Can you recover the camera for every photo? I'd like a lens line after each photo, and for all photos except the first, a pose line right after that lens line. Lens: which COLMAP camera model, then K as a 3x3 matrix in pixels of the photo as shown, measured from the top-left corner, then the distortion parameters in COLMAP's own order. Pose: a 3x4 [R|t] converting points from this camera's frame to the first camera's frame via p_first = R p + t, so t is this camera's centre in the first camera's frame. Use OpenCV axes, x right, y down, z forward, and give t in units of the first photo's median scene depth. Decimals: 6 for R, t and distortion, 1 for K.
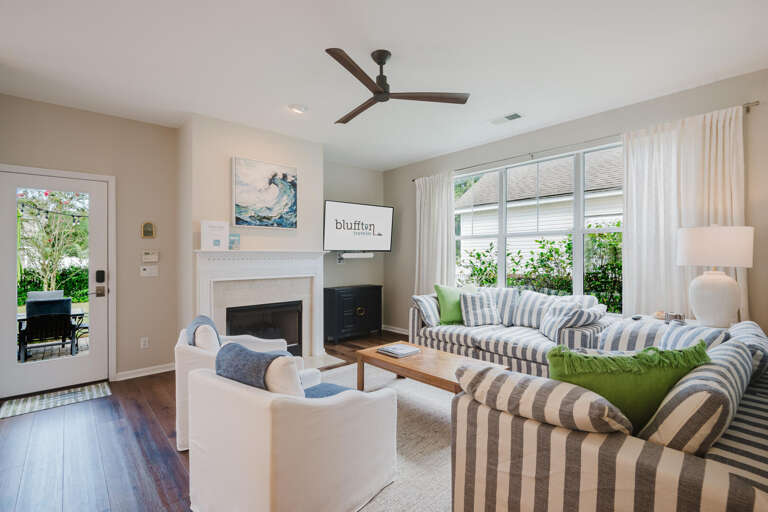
lens RADIAL K [[357.9, 0, 383.9], [0, 357.9, 255.6], [0, 0, 1]] dist [0.005511, 0.000472]
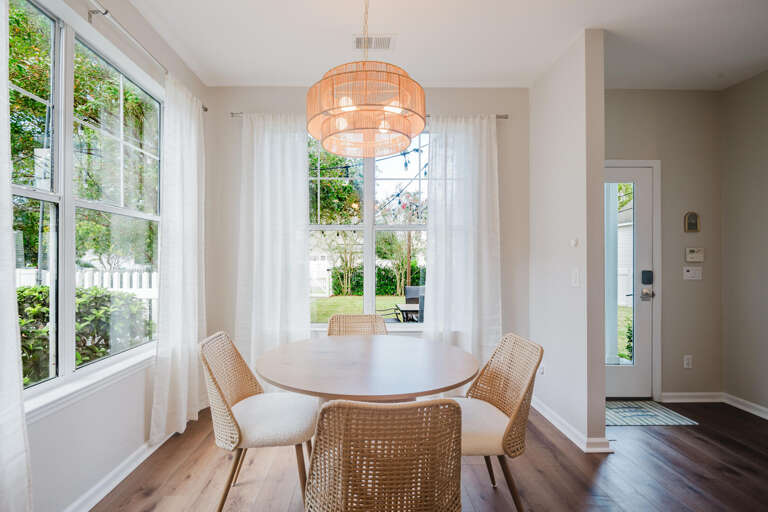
lens RADIAL K [[357.9, 0, 383.2], [0, 357.9, 258.9], [0, 0, 1]] dist [0.005511, 0.000472]
pose [[0.778066, 0.011968, -0.628069, -0.796577], [-0.015871, 0.999874, -0.000608, 0.026570], [0.627982, 0.010441, 0.778158, -0.077332]]
